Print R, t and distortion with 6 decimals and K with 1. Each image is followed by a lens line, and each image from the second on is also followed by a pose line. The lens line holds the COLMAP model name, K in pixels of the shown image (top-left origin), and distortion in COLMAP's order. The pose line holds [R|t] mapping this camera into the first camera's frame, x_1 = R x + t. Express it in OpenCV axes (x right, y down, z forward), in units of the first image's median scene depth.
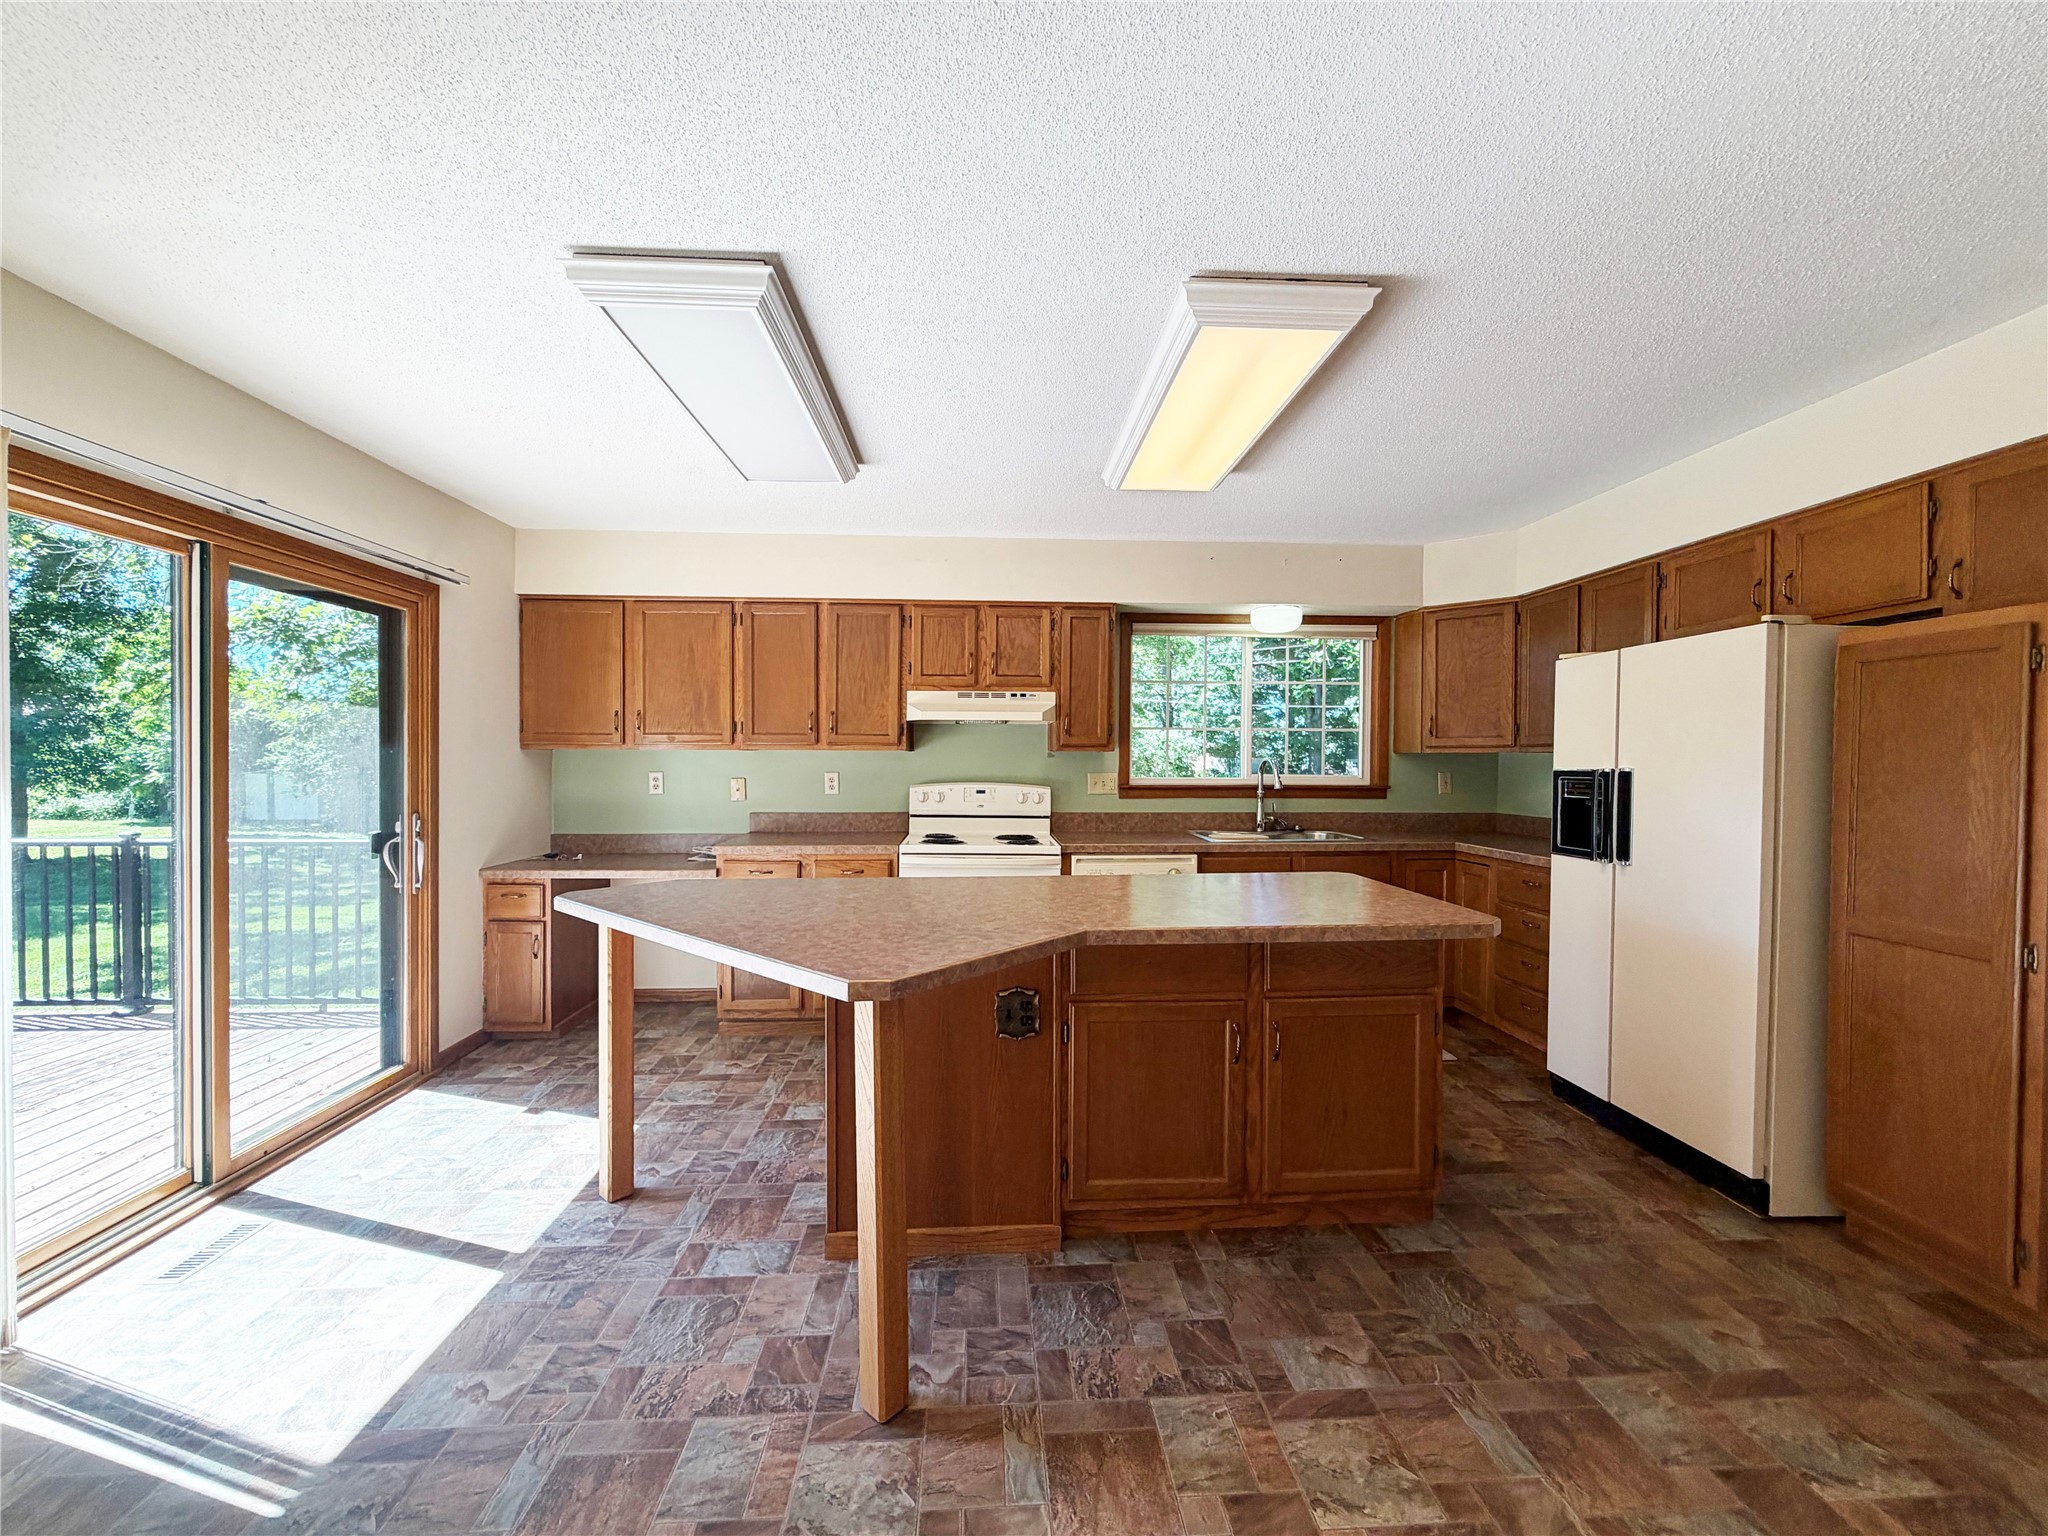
lens RADIAL K [[820.4, 0, 1023.8], [0, 820.4, 771.1], [0, 0, 1]] dist [0.009024, 0.000999]
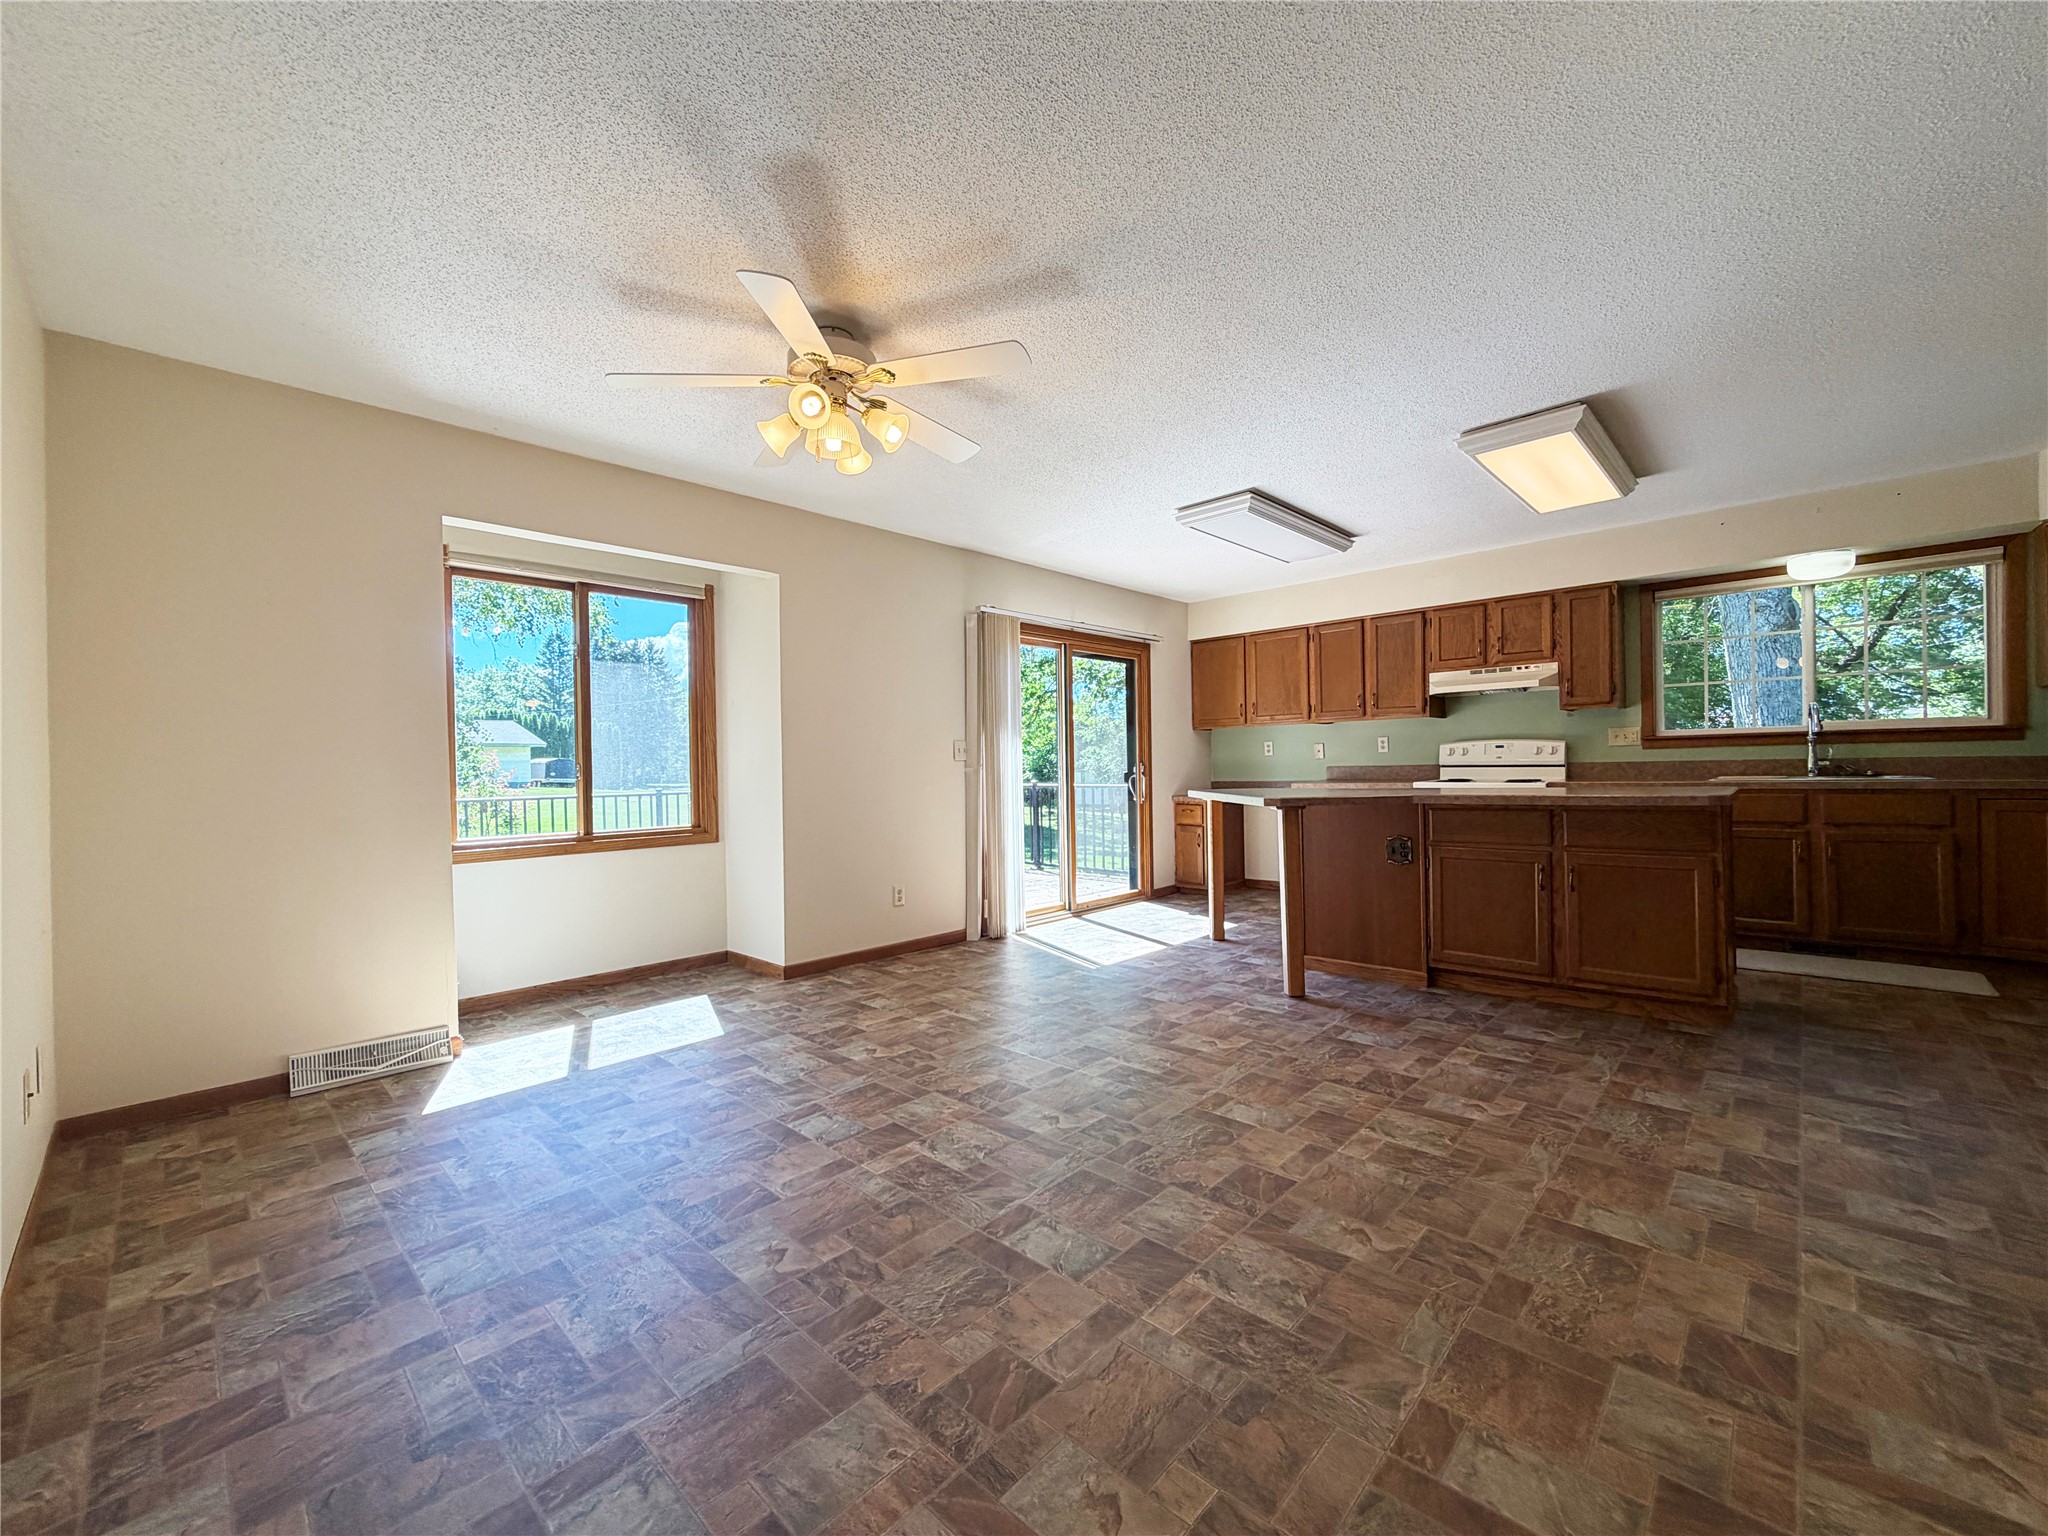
lens RADIAL K [[820.4, 0, 1003.7], [0, 820.4, 761.6], [0, 0, 1]] dist [0.009024, 0.000999]
pose [[0.670522, -0.020641, -0.741603, 0.399894], [0.011406, 0.999782, -0.017514, 0.065641], [0.741802, 0.003284, 0.670611, -0.449786]]
